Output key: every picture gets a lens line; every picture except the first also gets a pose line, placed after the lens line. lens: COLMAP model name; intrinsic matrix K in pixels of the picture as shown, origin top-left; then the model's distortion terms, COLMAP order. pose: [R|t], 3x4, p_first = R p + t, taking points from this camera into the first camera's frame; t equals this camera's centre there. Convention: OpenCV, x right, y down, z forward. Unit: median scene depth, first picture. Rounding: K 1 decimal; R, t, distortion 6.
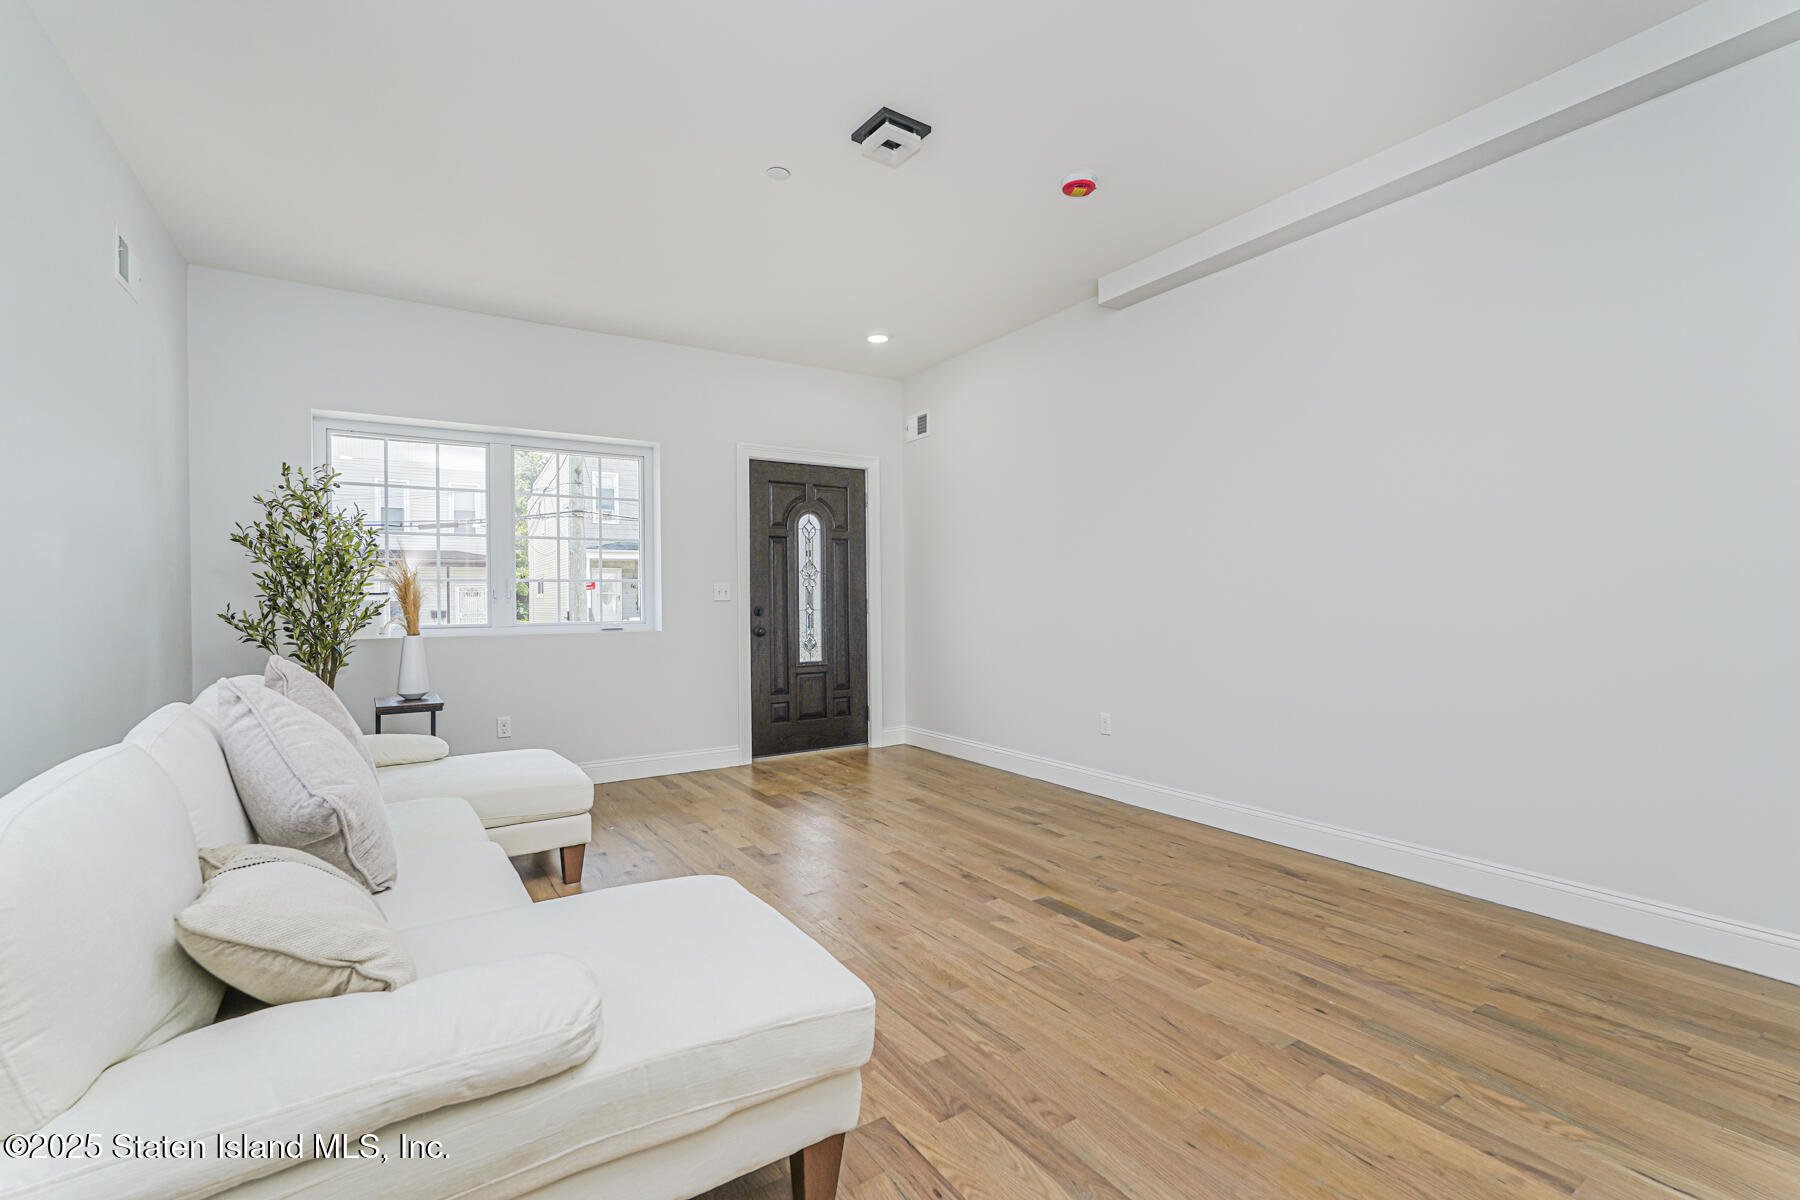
lens RADIAL K [[791.1, 0, 903.5], [0, 791.1, 606.7], [0, 0, 1]] dist [-0.004751, 0.000780]
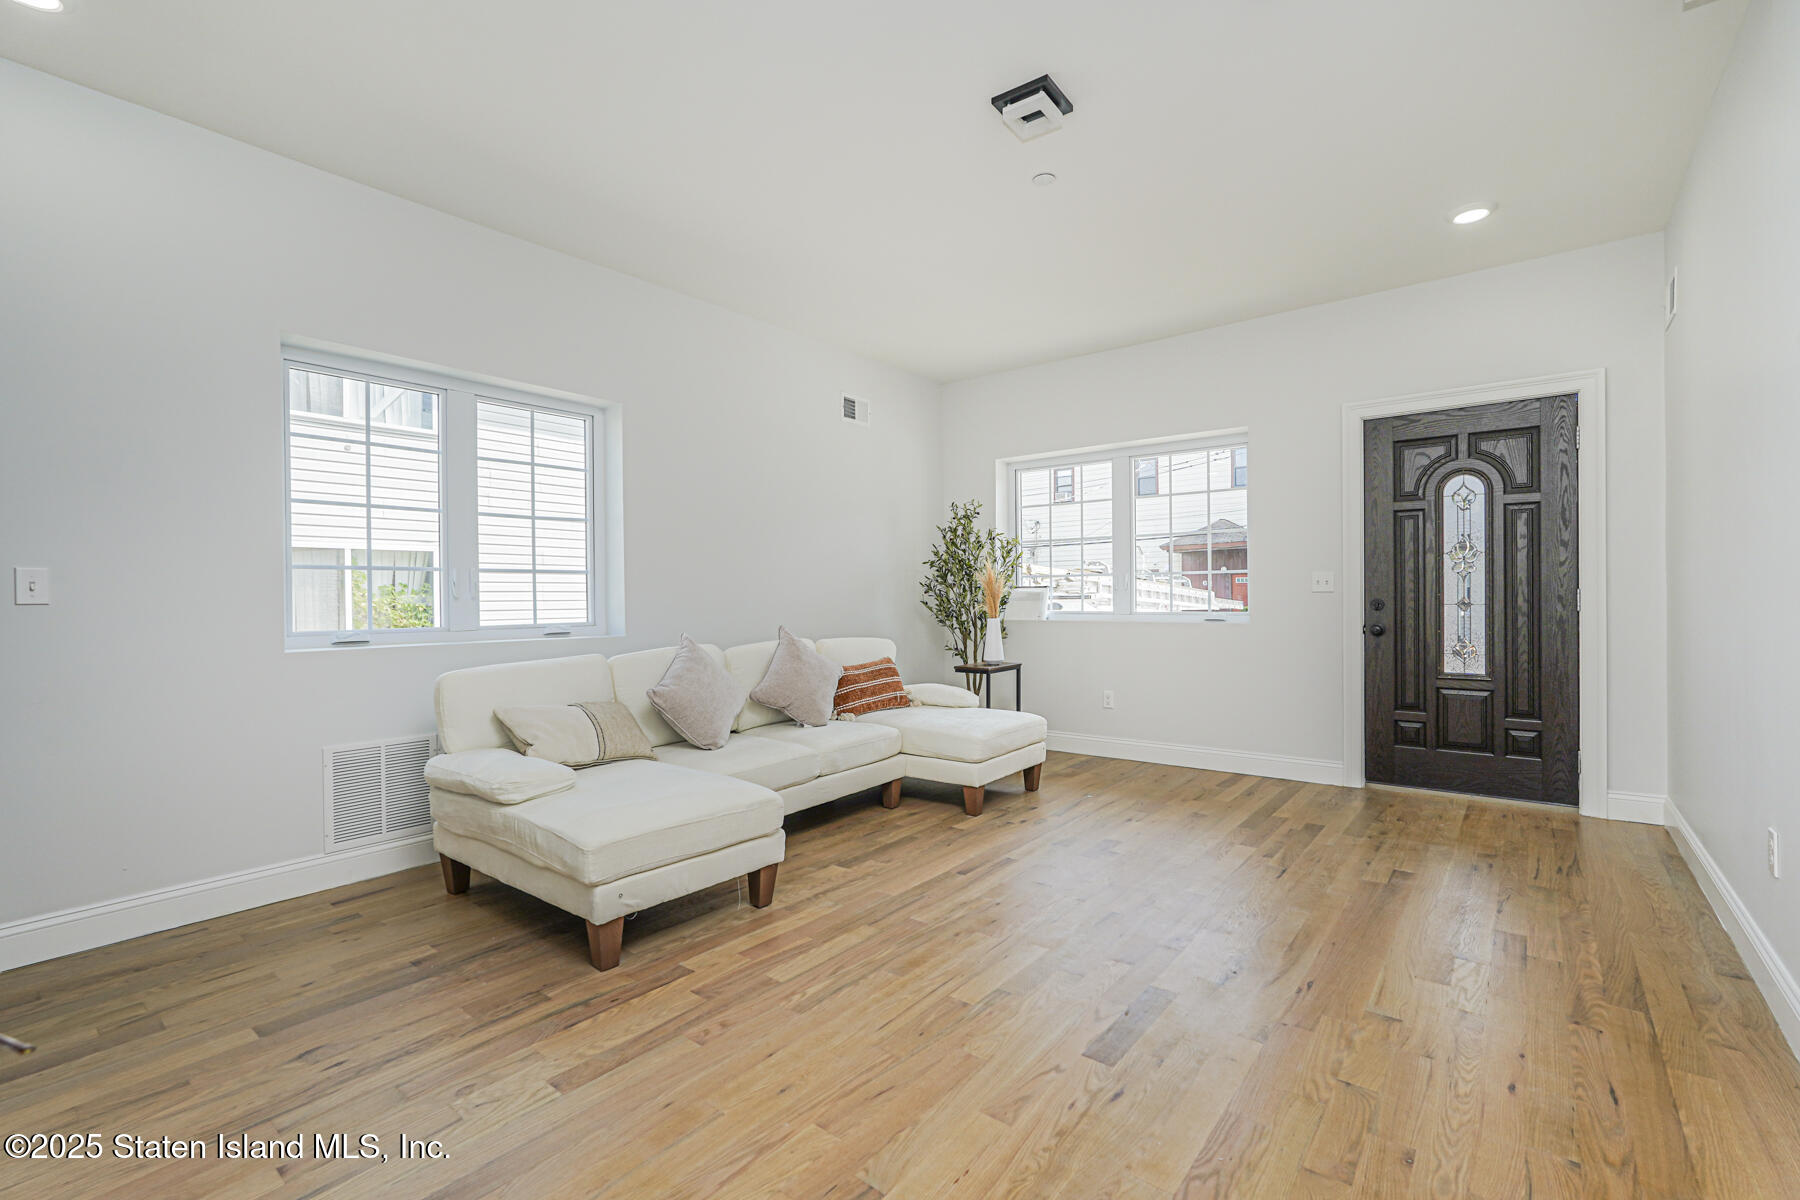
lens RADIAL K [[791.1, 0, 906.5], [0, 791.1, 593.3], [0, 0, 1]] dist [-0.004751, 0.000780]
pose [[0.321997, 0.005074, -0.946727, 0.500559], [-0.002428, 0.999987, 0.004534, -0.009551], [0.946738, 0.000838, 0.322005, 0.321729]]
